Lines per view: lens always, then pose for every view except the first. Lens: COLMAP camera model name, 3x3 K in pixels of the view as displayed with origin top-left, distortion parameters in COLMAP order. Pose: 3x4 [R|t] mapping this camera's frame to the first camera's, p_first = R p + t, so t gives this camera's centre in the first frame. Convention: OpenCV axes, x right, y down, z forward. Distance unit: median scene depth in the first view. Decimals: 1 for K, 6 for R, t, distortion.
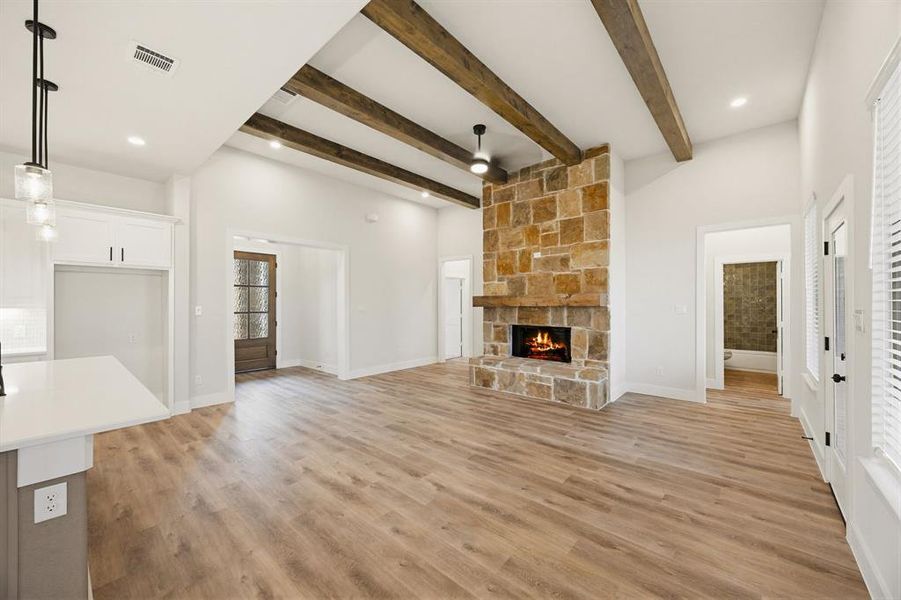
lens RADIAL K [[344.1, 0, 453.9], [0, 344.1, 301.0], [0, 0, 1]] dist [-0.003307, 0.000645]
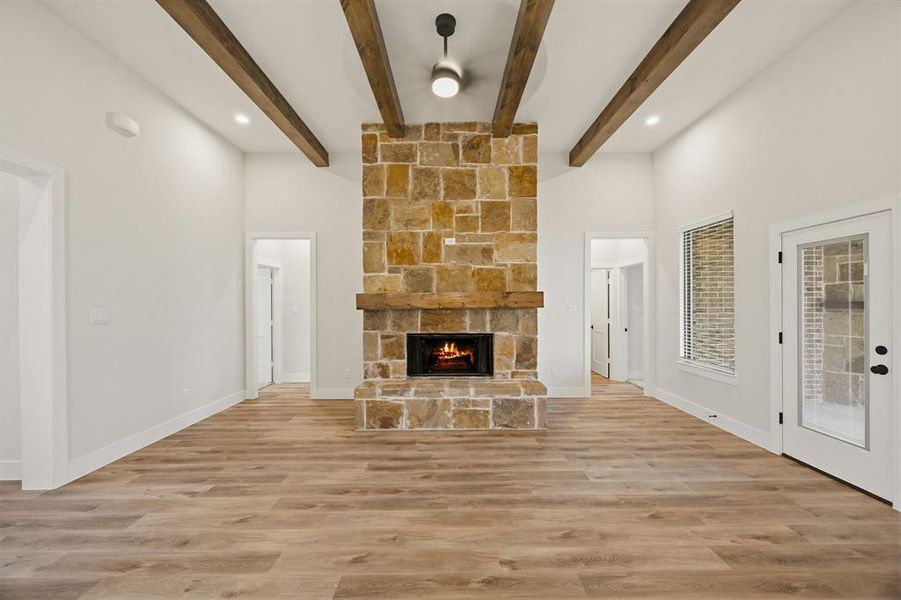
lens RADIAL K [[344.1, 0, 454.3], [0, 344.1, 304.2], [0, 0, 1]] dist [-0.003307, 0.000645]
pose [[0.747292, -0.000579, 0.664496, -0.281926], [-0.002898, 0.999987, 0.004131, 0.003691], [-0.664490, -0.005013, 0.747281, 0.450214]]
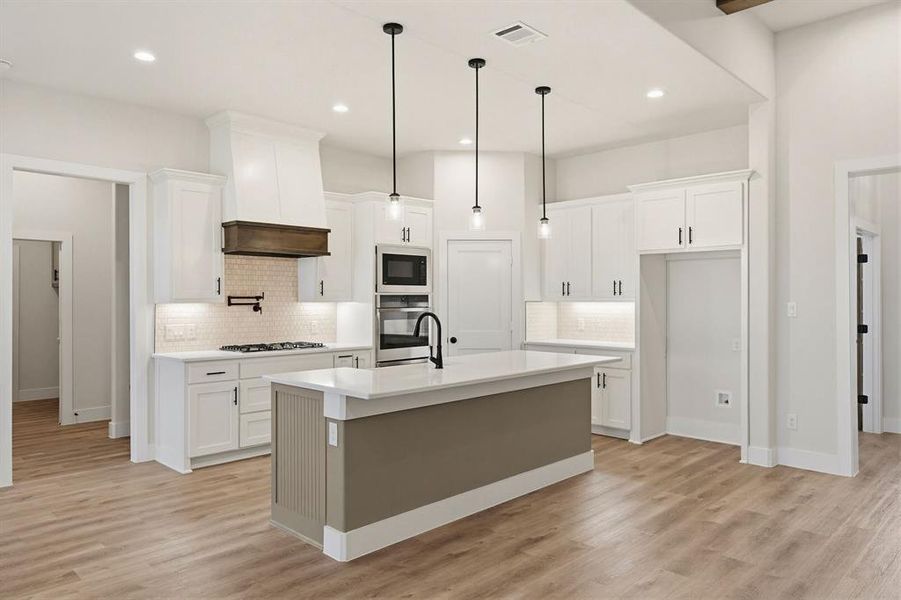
lens RADIAL K [[605.1, 0, 456.3], [0, 605.1, 295.7], [0, 0, 1]] dist [0.008525, -0.009390]
pose [[-0.056434, -0.001408, -0.998405, 0.344765], [0.008271, 0.999964, -0.001878, 0.000737], [0.998372, -0.008363, -0.056420, 0.418517]]
